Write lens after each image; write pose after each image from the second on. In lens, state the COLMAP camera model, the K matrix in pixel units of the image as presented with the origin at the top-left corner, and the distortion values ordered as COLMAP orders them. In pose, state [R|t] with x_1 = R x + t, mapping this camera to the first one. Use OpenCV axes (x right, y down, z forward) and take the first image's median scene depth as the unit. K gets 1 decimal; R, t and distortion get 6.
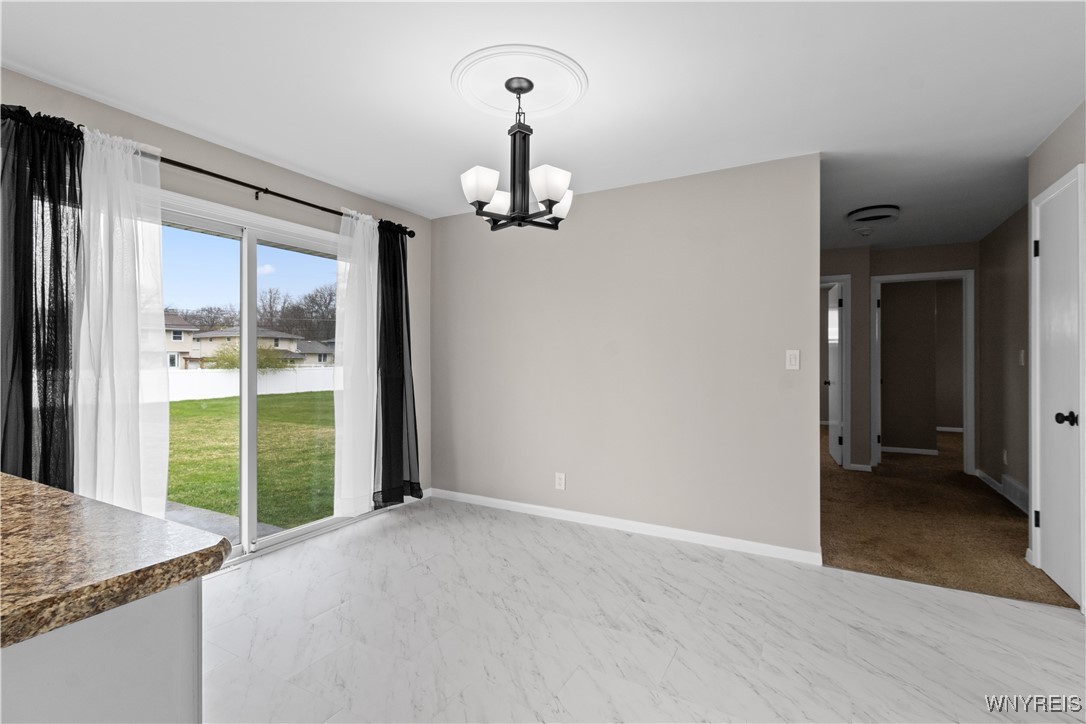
lens RADIAL K [[501.4, 0, 544.4], [0, 501.4, 355.7], [0, 0, 1]] dist [0.003017, 0.000310]
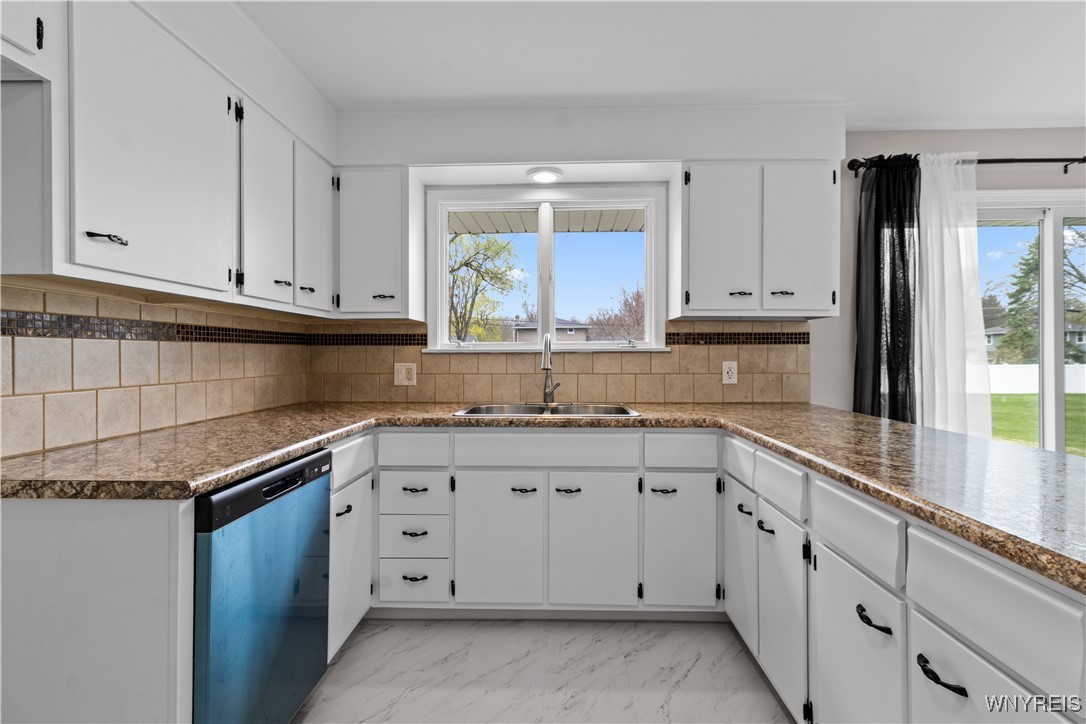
lens RADIAL K [[501.1, 0, 547.4], [0, 501.1, 353.8], [0, 0, 1]] dist [0.004346, 0.000595]
pose [[0.456126, -0.002795, -0.889911, -0.254854], [0.004735, 0.999989, -0.000714, 0.007321], [0.889903, -0.003888, 0.456134, -0.298277]]
